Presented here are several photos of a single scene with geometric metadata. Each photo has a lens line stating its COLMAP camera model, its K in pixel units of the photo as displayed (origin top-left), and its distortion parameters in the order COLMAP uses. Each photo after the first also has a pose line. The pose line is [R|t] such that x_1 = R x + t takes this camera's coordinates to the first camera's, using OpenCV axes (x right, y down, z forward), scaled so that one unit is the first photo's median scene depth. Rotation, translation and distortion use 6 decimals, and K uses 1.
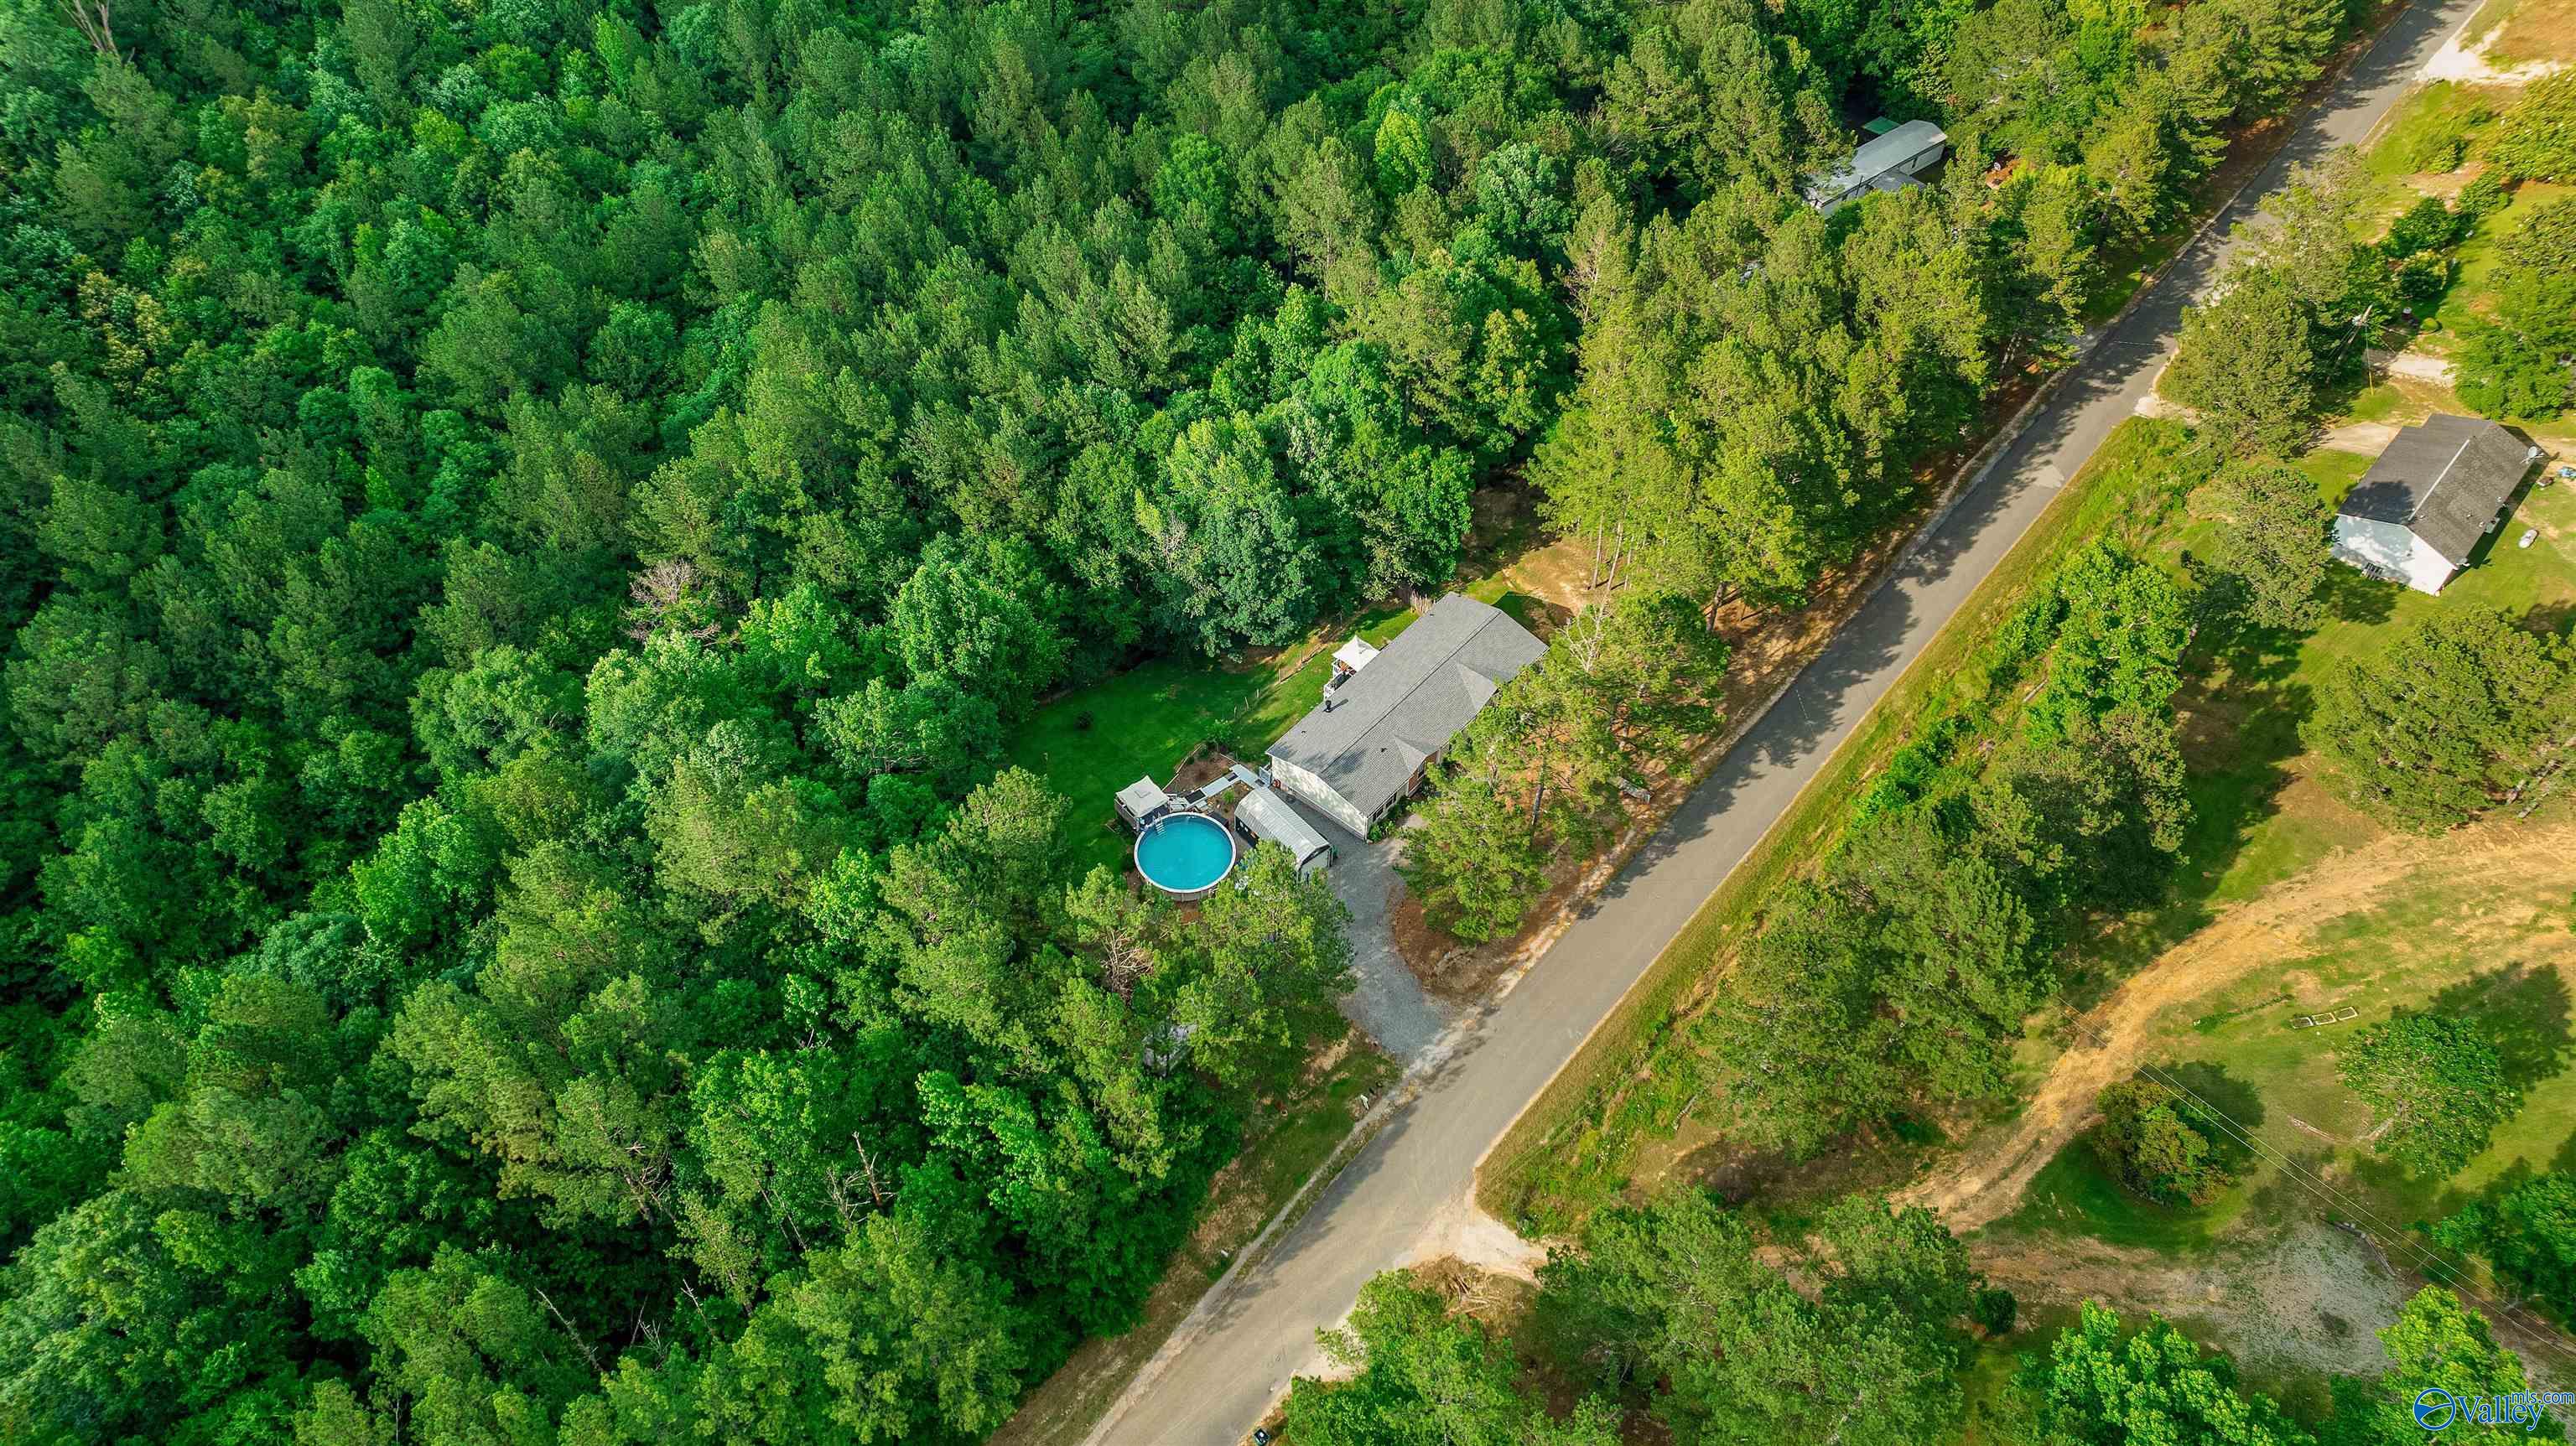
lens RADIAL K [[1789.5, 0, 1288.0], [0, 1789.5, 723.0], [0, 0, 1]] dist [-0.018862, -0.001255]
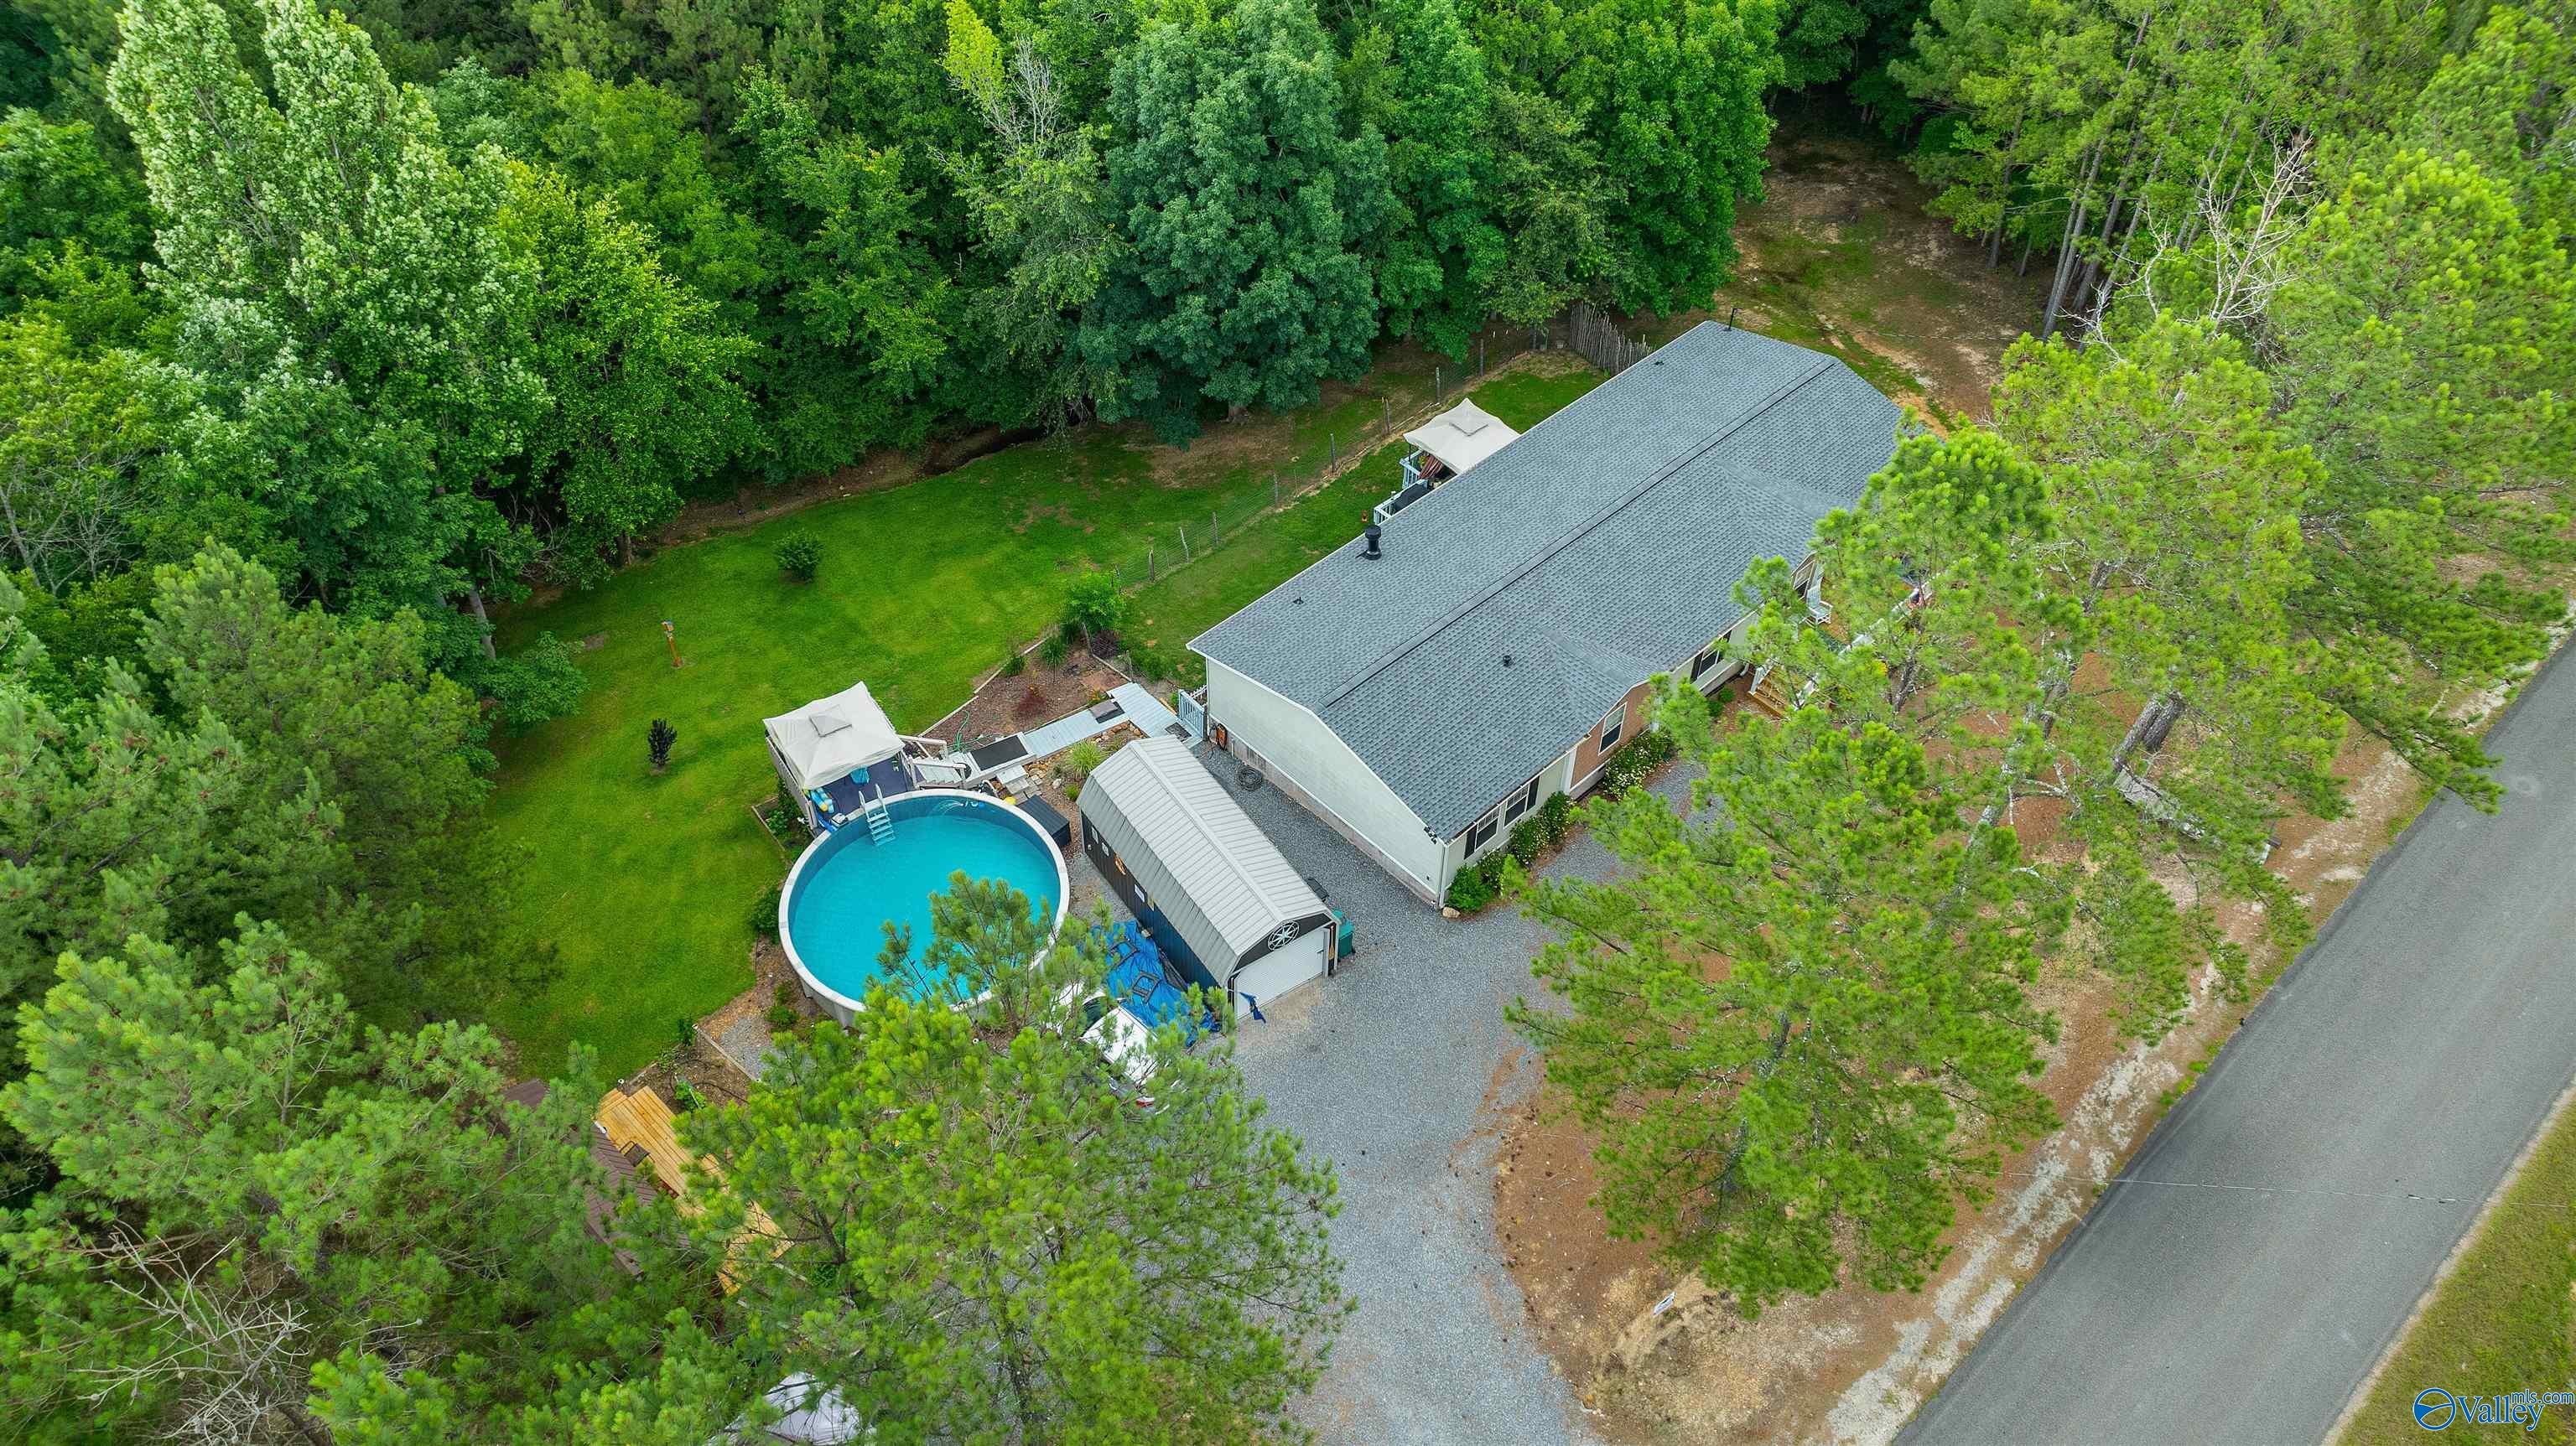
lens RADIAL K [[1789.5, 0, 1288.0], [0, 1789.5, 723.0], [0, 0, 1]] dist [-0.018862, -0.001255]
pose [[0.993837, 0.084609, -0.071620, 0.034775], [-0.086720, 0.995870, -0.026888, 0.039767], [0.069049, 0.032933, 0.997070, 0.629283]]
